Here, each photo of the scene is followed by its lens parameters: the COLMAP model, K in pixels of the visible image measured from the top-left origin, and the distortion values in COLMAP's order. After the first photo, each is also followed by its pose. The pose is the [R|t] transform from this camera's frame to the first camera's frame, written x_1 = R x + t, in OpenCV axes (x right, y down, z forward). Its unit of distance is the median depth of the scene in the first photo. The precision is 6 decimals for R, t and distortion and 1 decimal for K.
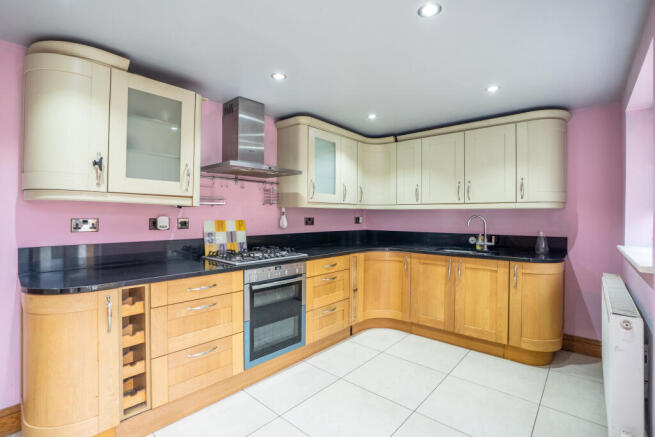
lens RADIAL K [[303.6, 0, 327.6], [0, 303.6, 216.9], [0, 0, 1]] dist [-0.043173, 0.007949]
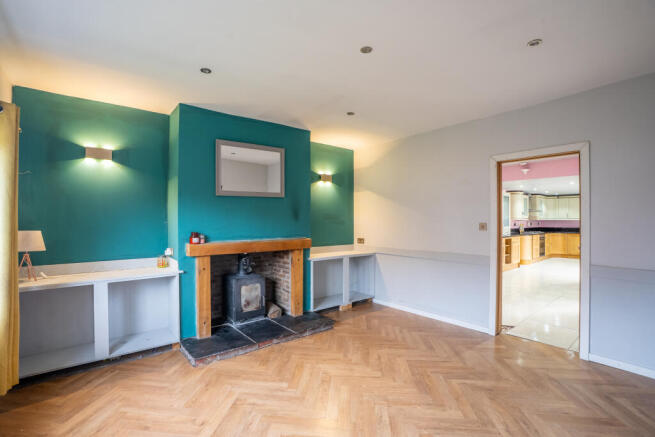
lens RADIAL K [[303.6, 0, 327.0], [0, 303.6, 216.2], [0, 0, 1]] dist [-0.043173, 0.007949]
pose [[0.988690, -0.004228, -0.149913, -1.974894], [0.001215, 0.999795, -0.020186, -0.009580], [0.149967, 0.019776, 0.988493, -2.797161]]
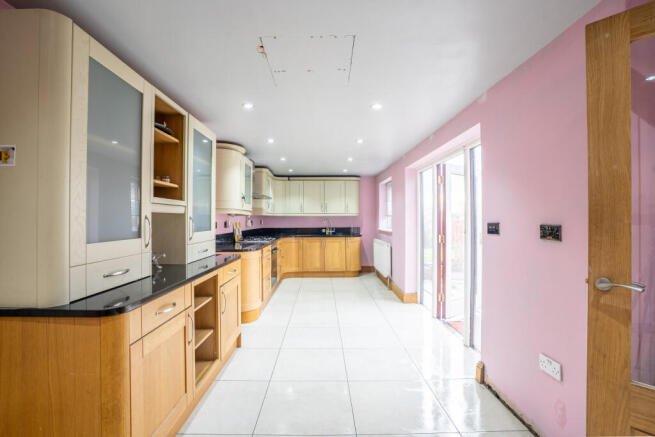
lens RADIAL K [[303.6, 0, 324.5], [0, 303.6, 218.6], [0, 0, 1]] dist [-0.043173, 0.007949]
pose [[0.740814, -0.005234, 0.671689, -1.063435], [0.009133, 0.999956, -0.002281, -0.002705], [-0.671648, 0.007824, 0.740829, -0.663396]]
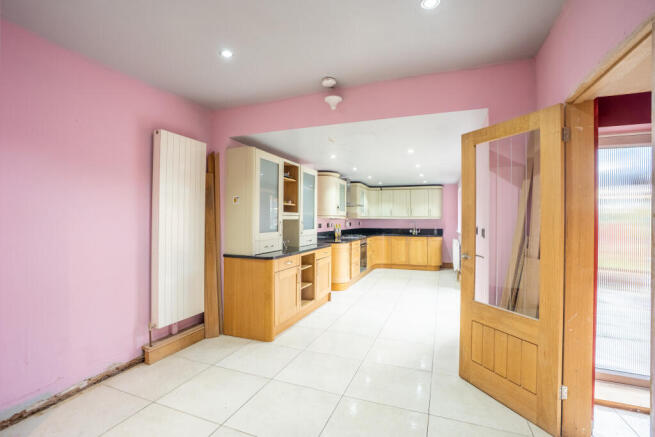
lens RADIAL K [[303.6, 0, 332.1], [0, 303.6, 216.6], [0, 0, 1]] dist [-0.043173, 0.007949]
pose [[0.929731, 0.001650, 0.368234, -1.195039], [0.003318, 0.999912, -0.012858, -0.015393], [-0.368223, 0.013177, 0.929644, -1.256568]]
